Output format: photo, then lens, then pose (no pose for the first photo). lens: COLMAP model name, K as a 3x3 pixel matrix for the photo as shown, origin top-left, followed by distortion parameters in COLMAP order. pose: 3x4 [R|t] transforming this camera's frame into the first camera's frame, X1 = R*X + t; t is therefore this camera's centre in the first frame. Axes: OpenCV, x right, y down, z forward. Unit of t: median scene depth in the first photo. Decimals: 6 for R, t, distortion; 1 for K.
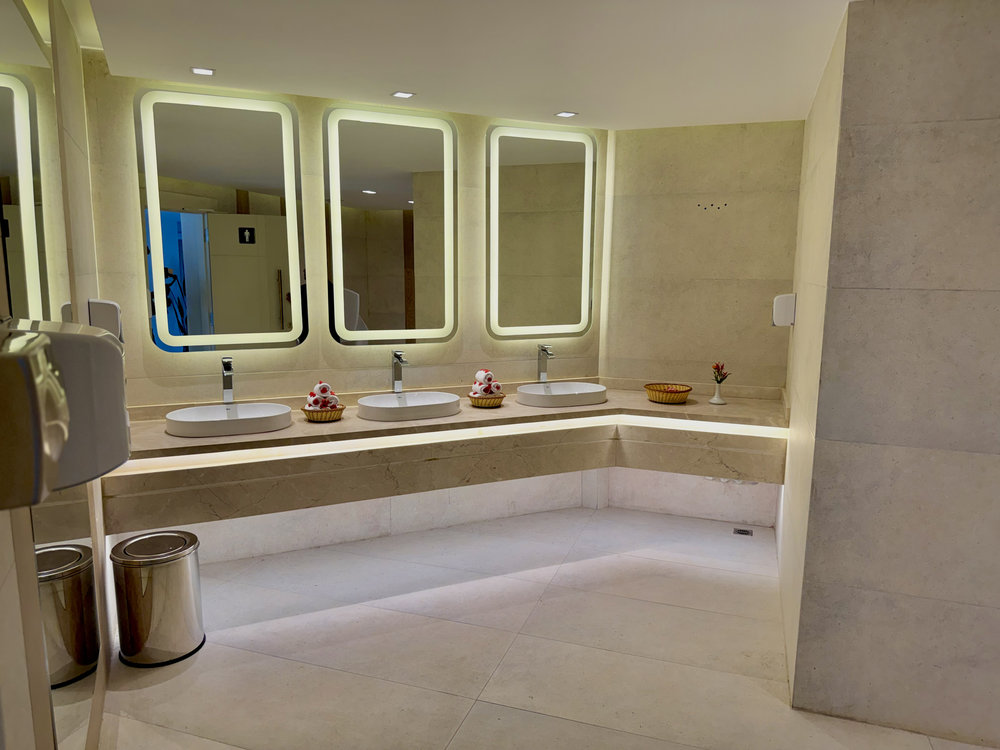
lens RADIAL K [[711.8, 0, 493.9], [0, 711.8, 374.4], [0, 0, 1]] dist [0.032294, -0.053233]
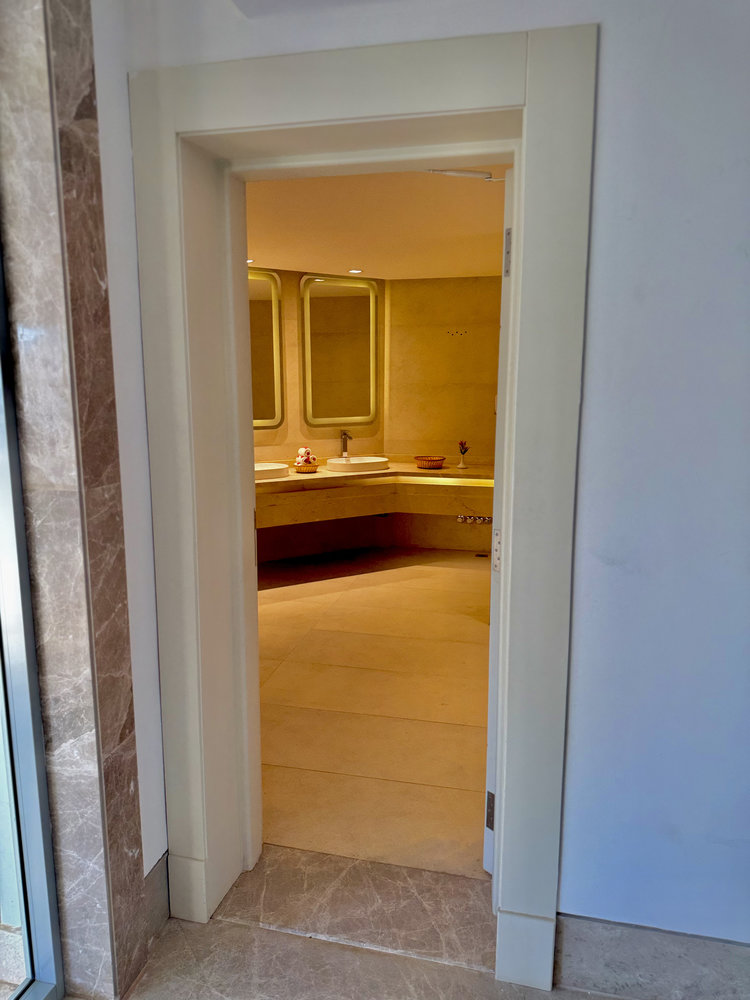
lens RADIAL K [[711.8, 0, 377.4], [0, 711.8, 506.2], [0, 0, 1]] dist [0.032294, -0.053233]
pose [[0.993163, -0.027460, 0.113457, -0.032296], [0.022741, 0.998830, 0.042674, 0.053087], [-0.114496, -0.039802, 0.992626, -0.456092]]
